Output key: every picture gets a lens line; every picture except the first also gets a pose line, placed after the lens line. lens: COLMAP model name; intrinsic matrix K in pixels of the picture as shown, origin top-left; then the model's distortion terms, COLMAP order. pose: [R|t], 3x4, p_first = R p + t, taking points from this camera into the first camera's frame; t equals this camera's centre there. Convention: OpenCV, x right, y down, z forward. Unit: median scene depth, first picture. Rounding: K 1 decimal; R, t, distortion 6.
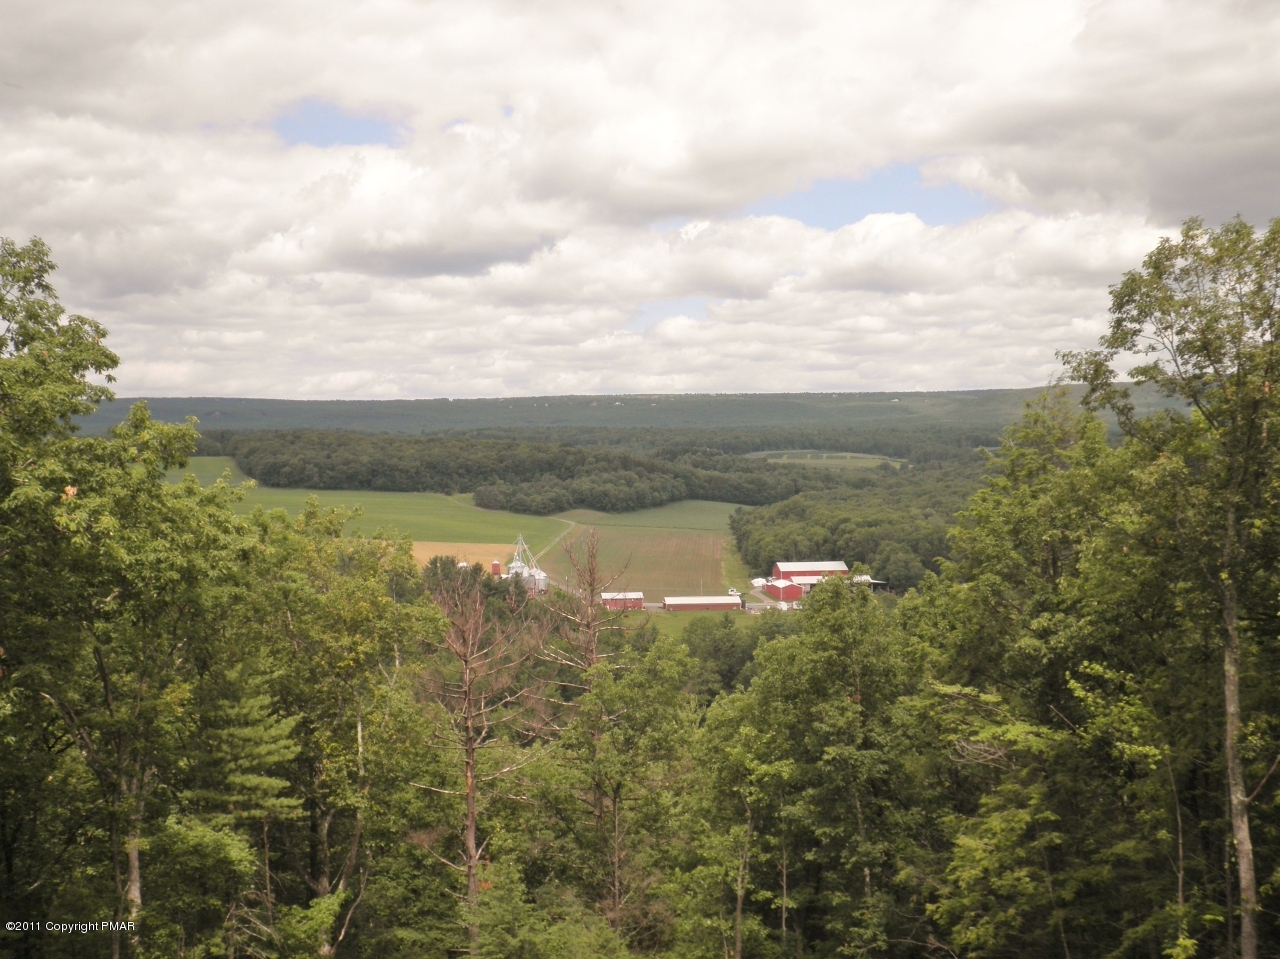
lens RADIAL K [[1558.6, 0, 640.0], [0, 1558.6, 479.5], [0, 0, 1]] dist [-0.166783, 1.024670]
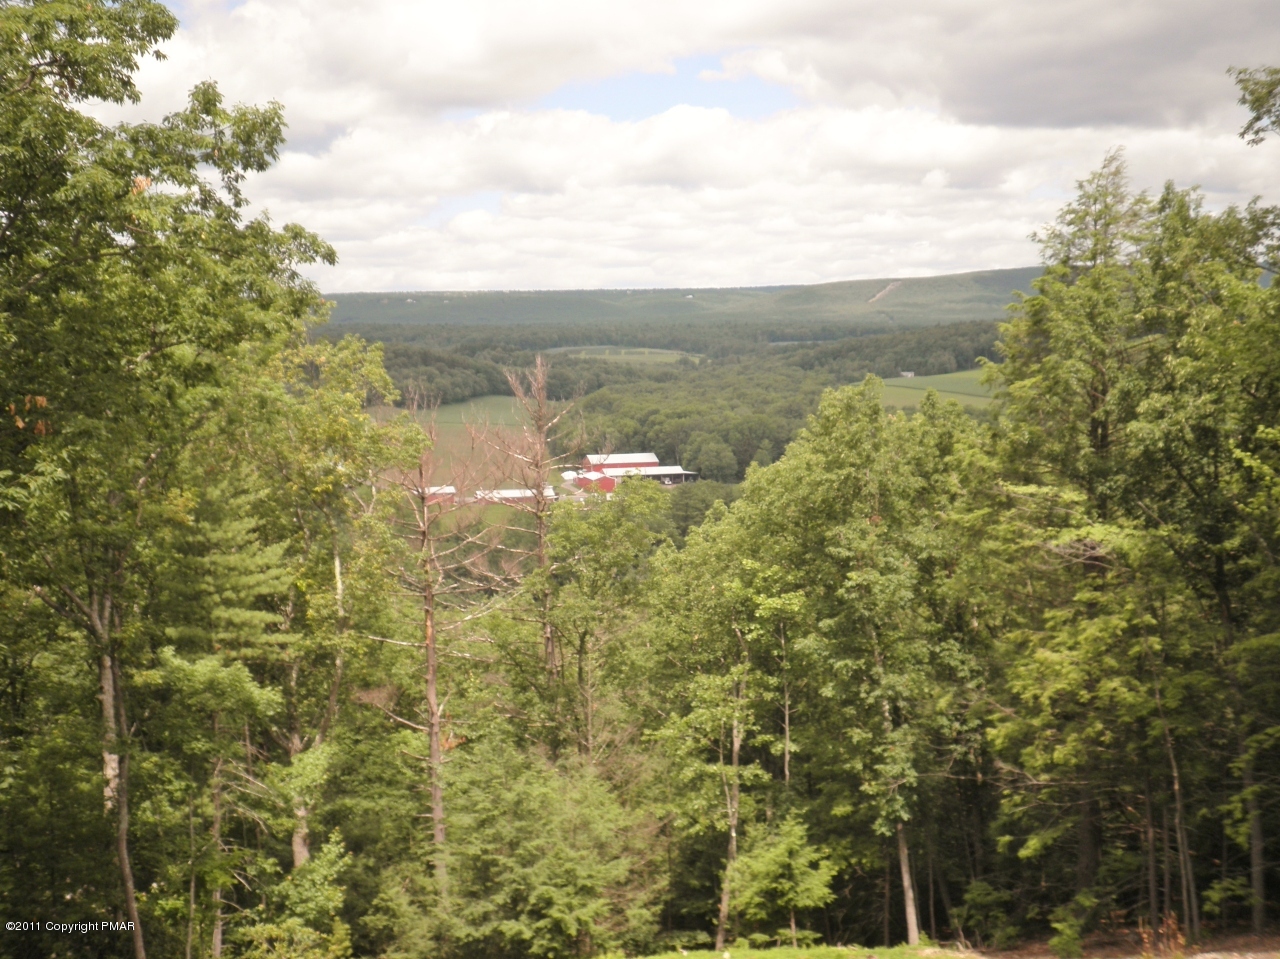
lens RADIAL K [[1558.6, 0, 640.0], [0, 1558.6, 479.5], [0, 0, 1]] dist [-0.166783, 1.024670]
pose [[0.990556, -0.017892, 0.135934, -0.116694], [0.009337, 0.997950, 0.063312, 0.053655], [-0.136788, -0.061445, 0.988693, 0.101627]]
